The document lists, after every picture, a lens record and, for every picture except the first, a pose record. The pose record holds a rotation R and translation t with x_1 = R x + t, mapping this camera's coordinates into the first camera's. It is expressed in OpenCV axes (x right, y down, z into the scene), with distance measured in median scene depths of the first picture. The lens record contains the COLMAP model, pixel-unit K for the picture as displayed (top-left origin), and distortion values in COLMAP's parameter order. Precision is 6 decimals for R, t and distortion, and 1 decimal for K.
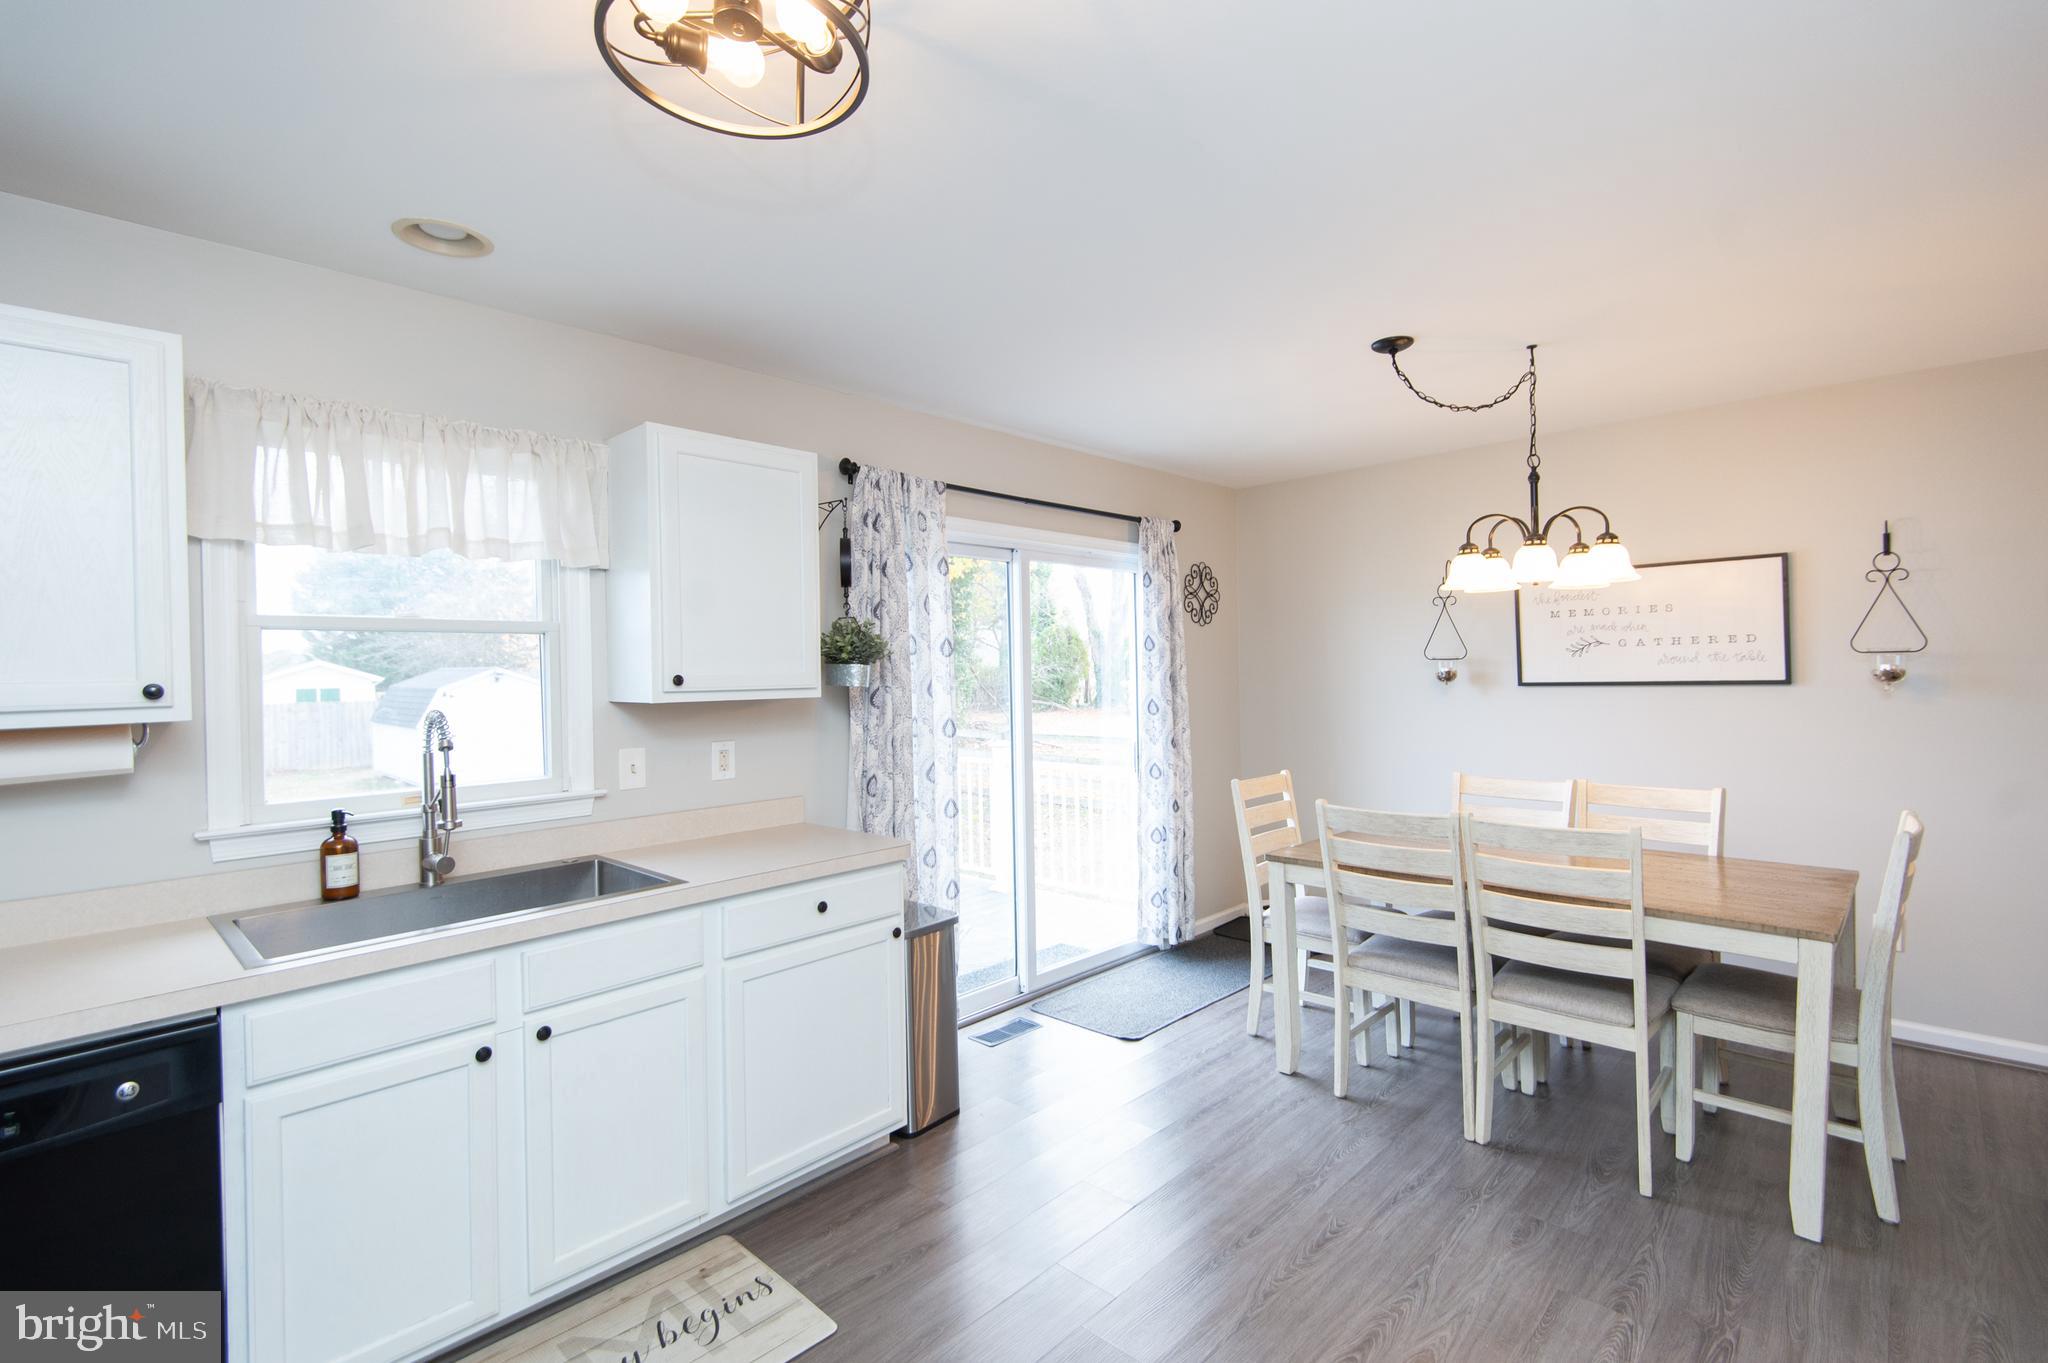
lens RADIAL K [[939.3, 0, 1032.1], [0, 939.3, 673.6], [0, 0, 1]] dist [0.046640, -0.032590]
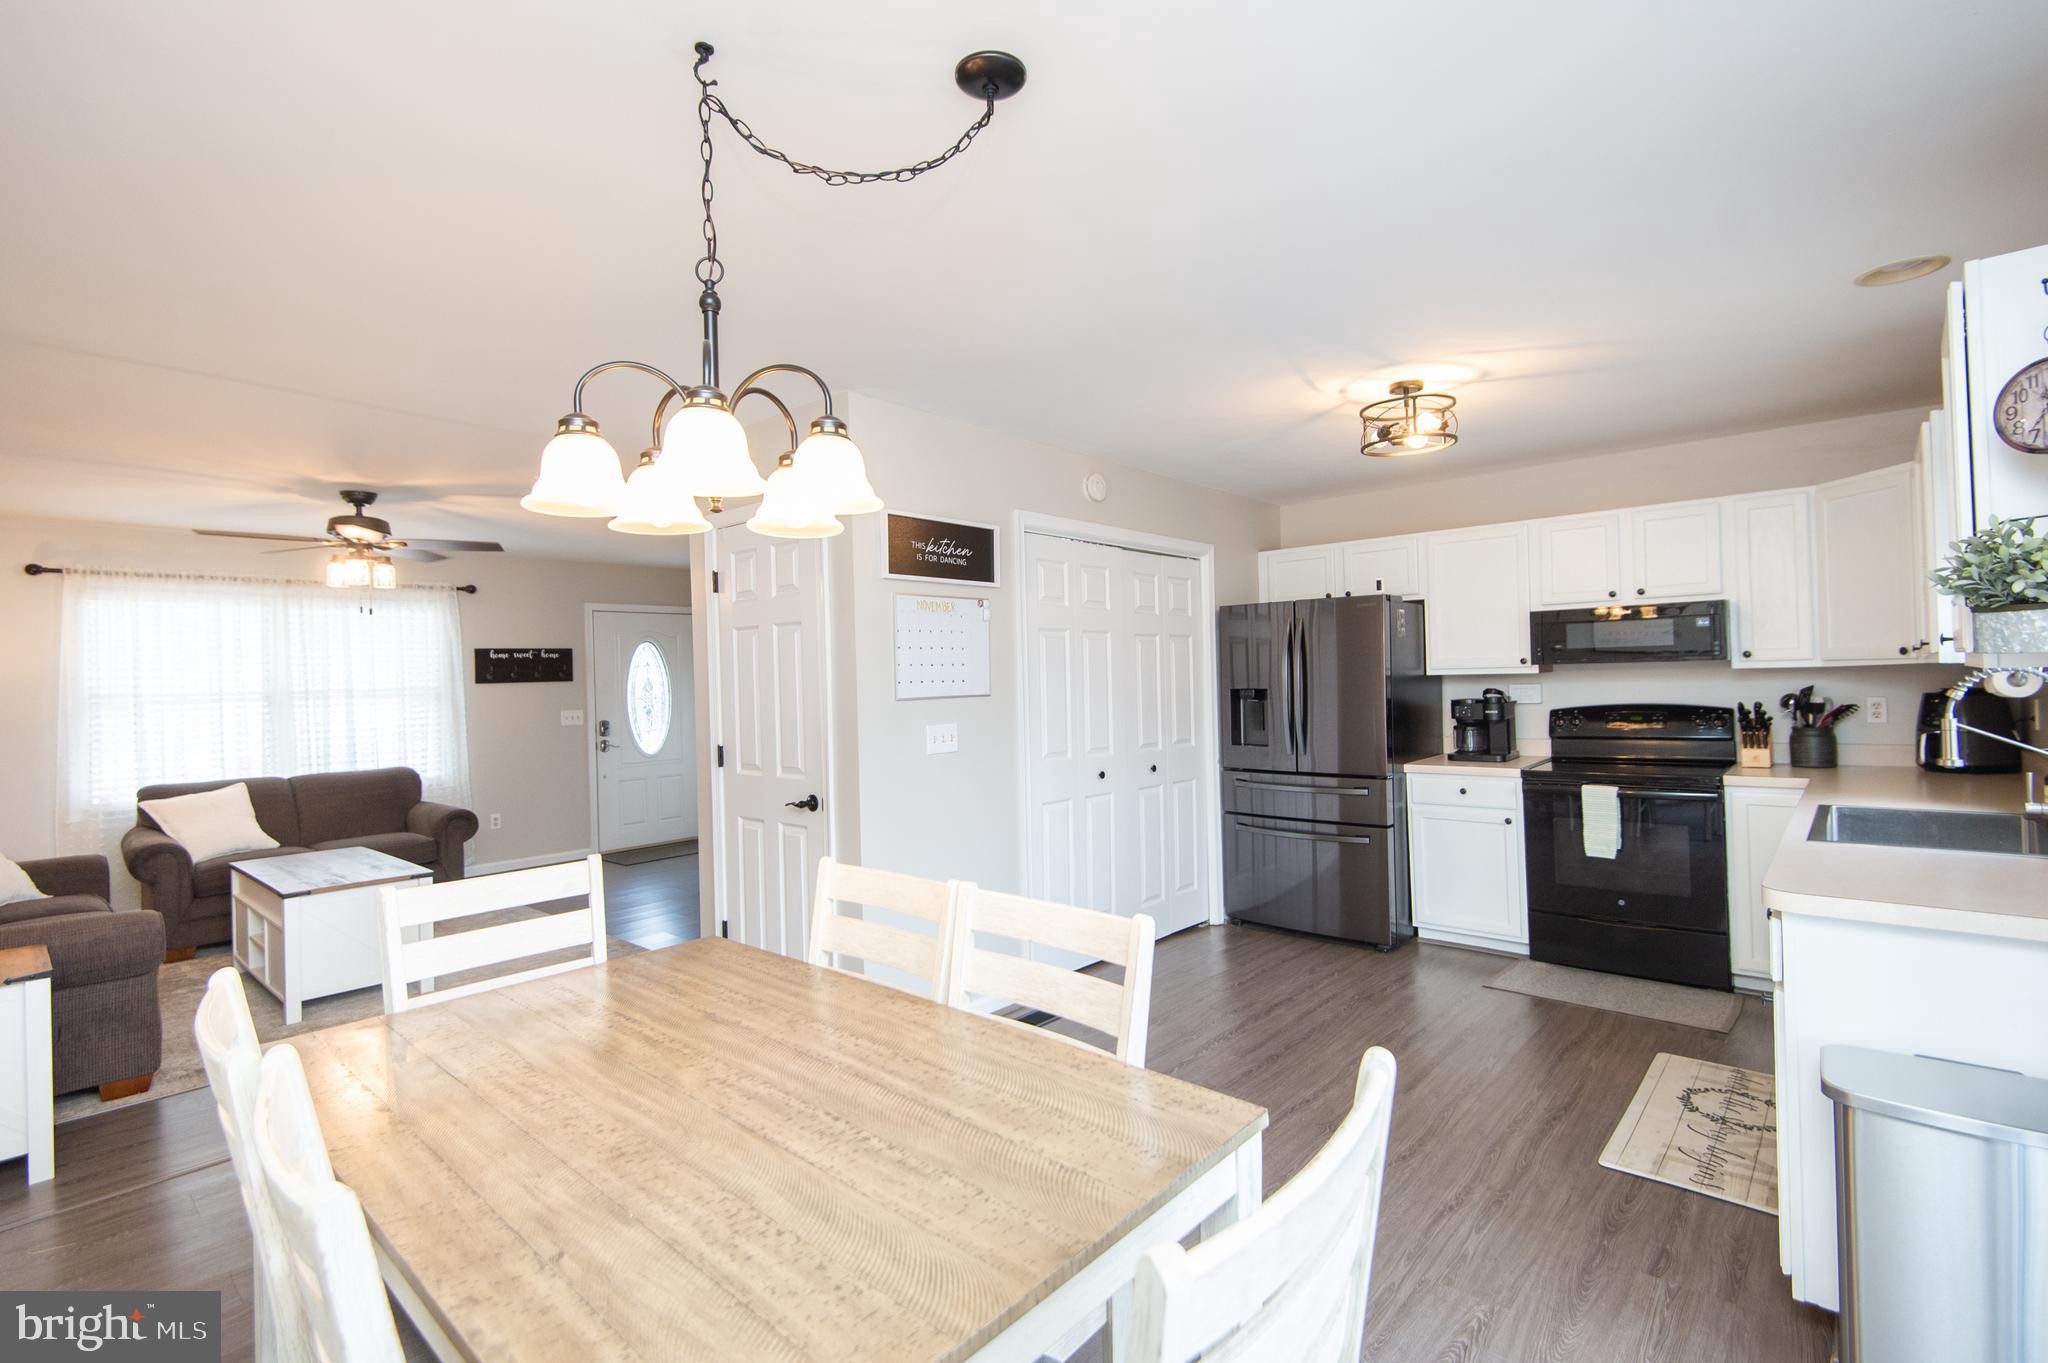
lens RADIAL K [[939.3, 0, 1032.1], [0, 939.3, 673.6], [0, 0, 1]] dist [0.046640, -0.032590]
pose [[-0.998379, 0.043486, -0.036710, 0.512667], [0.043461, 0.999054, 0.001454, 0.000484], [0.036738, -0.000144, -0.999325, 2.020747]]
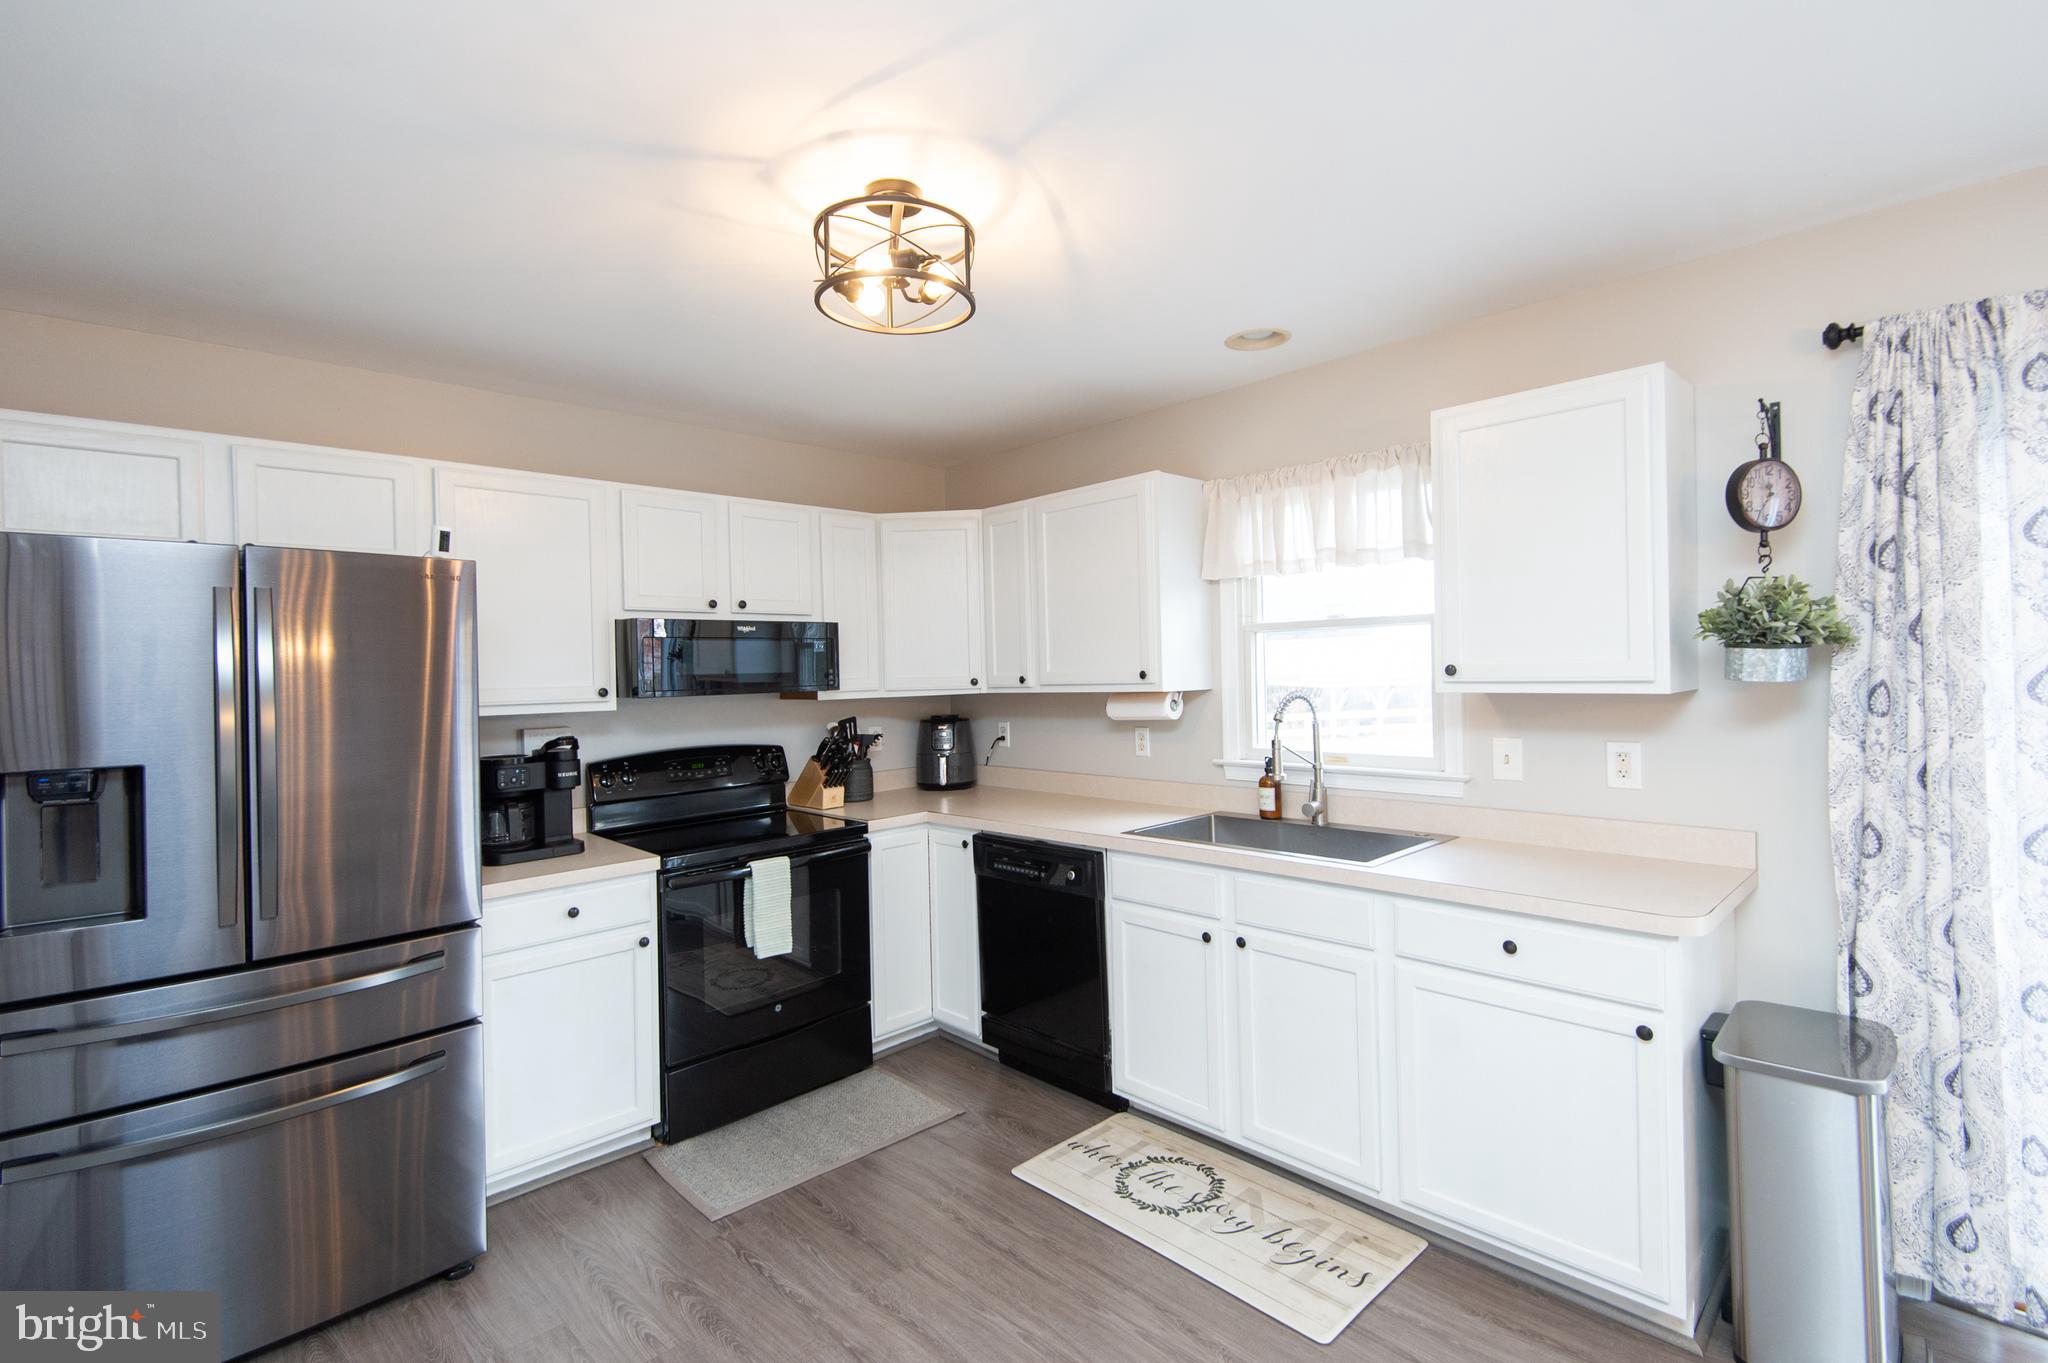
lens RADIAL K [[939.3, 0, 1032.1], [0, 939.3, 673.6], [0, 0, 1]] dist [0.046640, -0.032590]
pose [[-0.043763, 0.021888, -0.998802, 0.691484], [0.019181, 0.999594, 0.021065, -0.020430], [0.998858, -0.018236, -0.044165, 0.685260]]
